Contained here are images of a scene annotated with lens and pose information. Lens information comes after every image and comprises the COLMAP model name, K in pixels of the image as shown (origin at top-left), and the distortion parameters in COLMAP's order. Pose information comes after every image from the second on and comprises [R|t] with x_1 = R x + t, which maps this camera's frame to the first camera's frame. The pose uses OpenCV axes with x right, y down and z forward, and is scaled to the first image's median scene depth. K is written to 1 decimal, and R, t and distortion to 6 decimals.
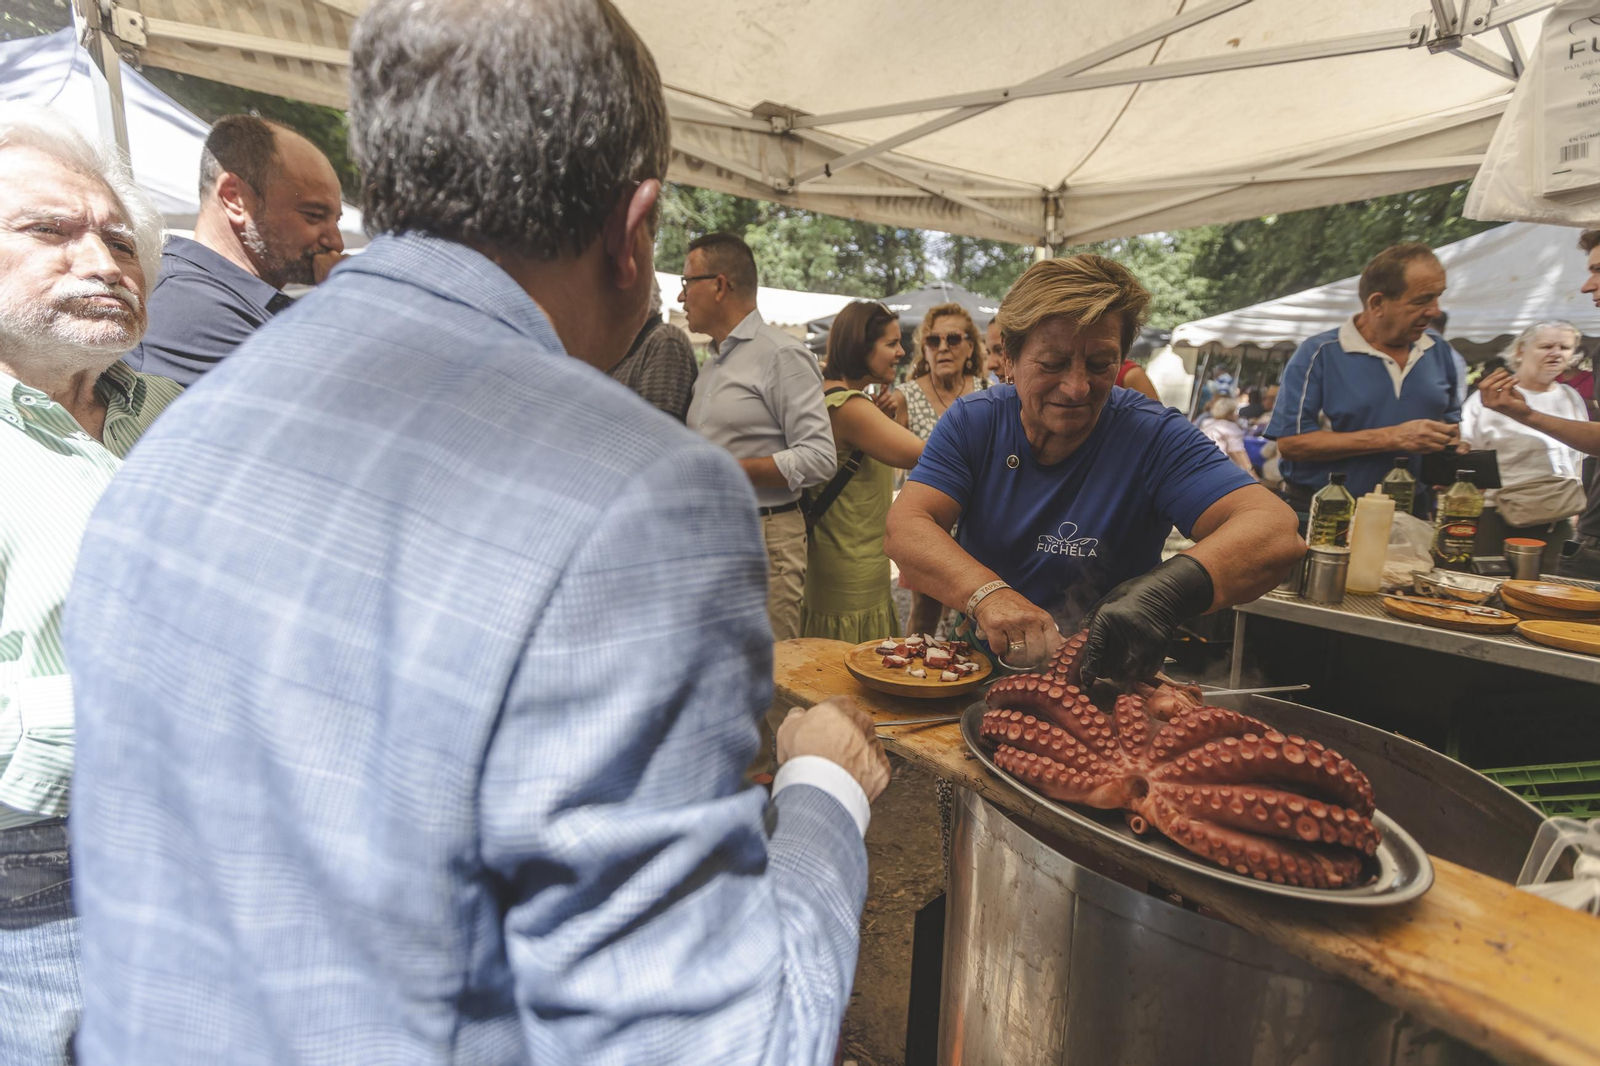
lens RADIAL K [[737.9, 0, 794.6], [0, 737.9, 537.7], [0, 0, 1]] dist [0.015035, -0.002020]
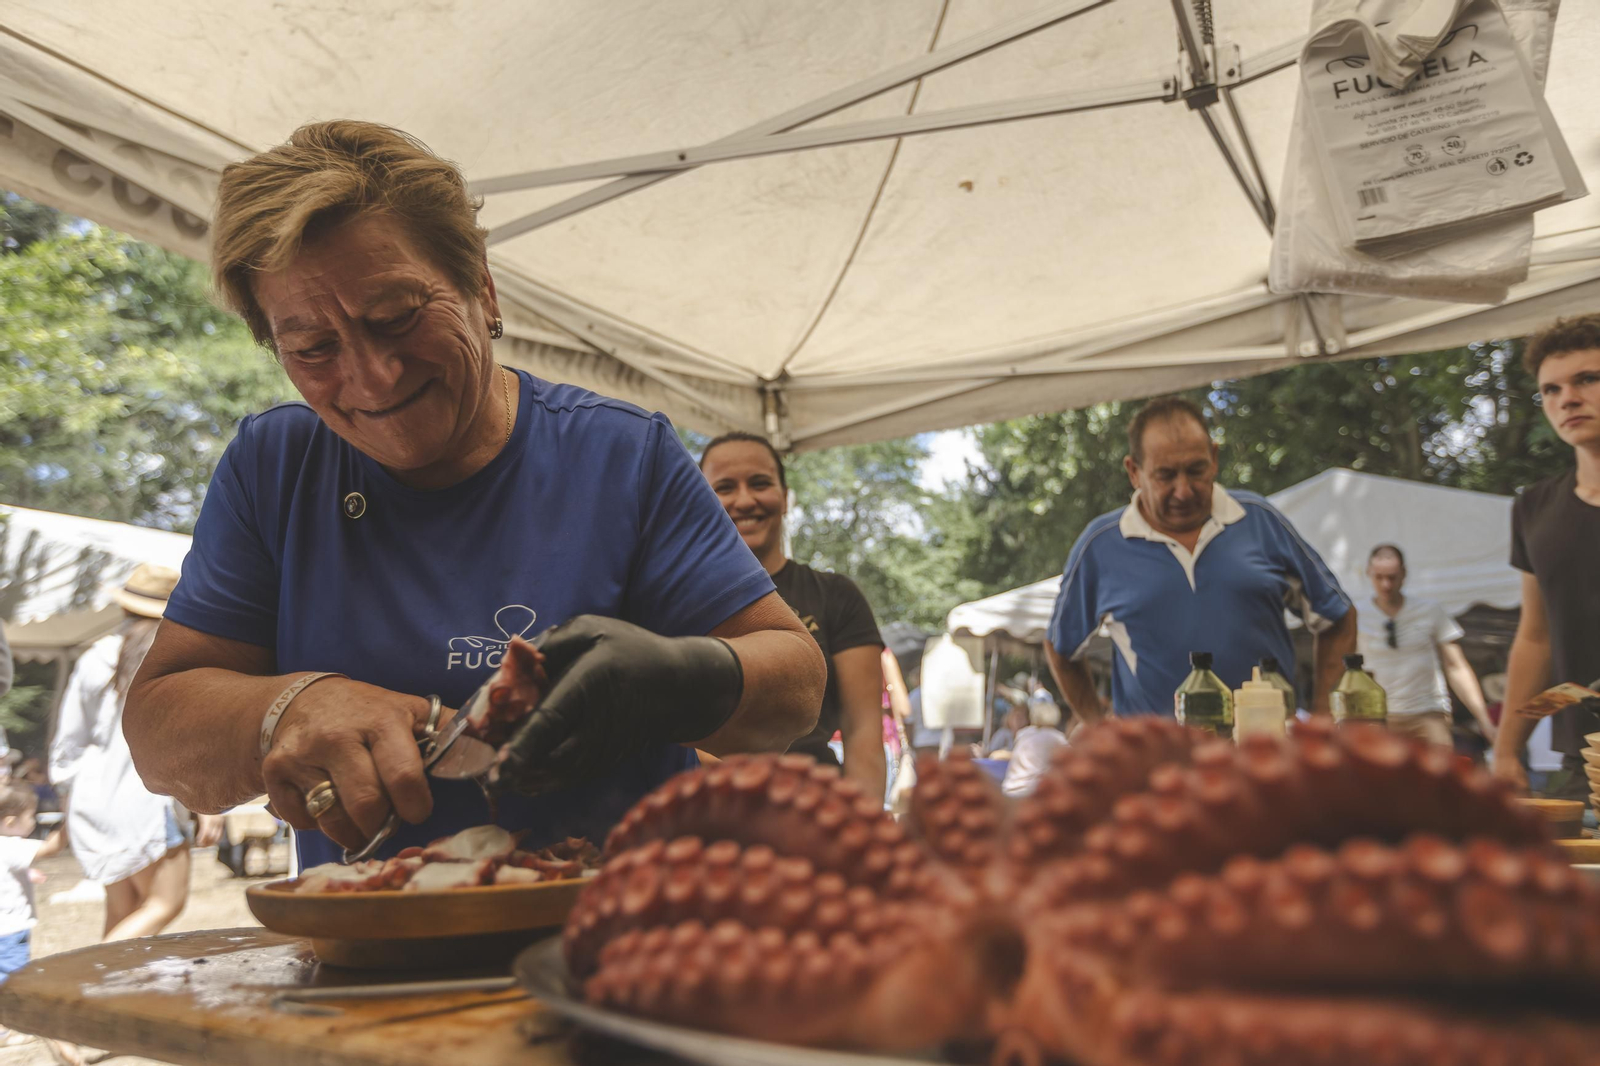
lens RADIAL K [[1113.3, 0, 796.8], [0, 1113.3, 530.5], [0, 0, 1]] dist [0.002915, -0.012035]
pose [[0.948868, 0.039606, 0.313179, 0.047057], [0.078941, 0.930805, -0.356889, 0.069697], [-0.305644, 0.363363, 0.880085, 0.113066]]
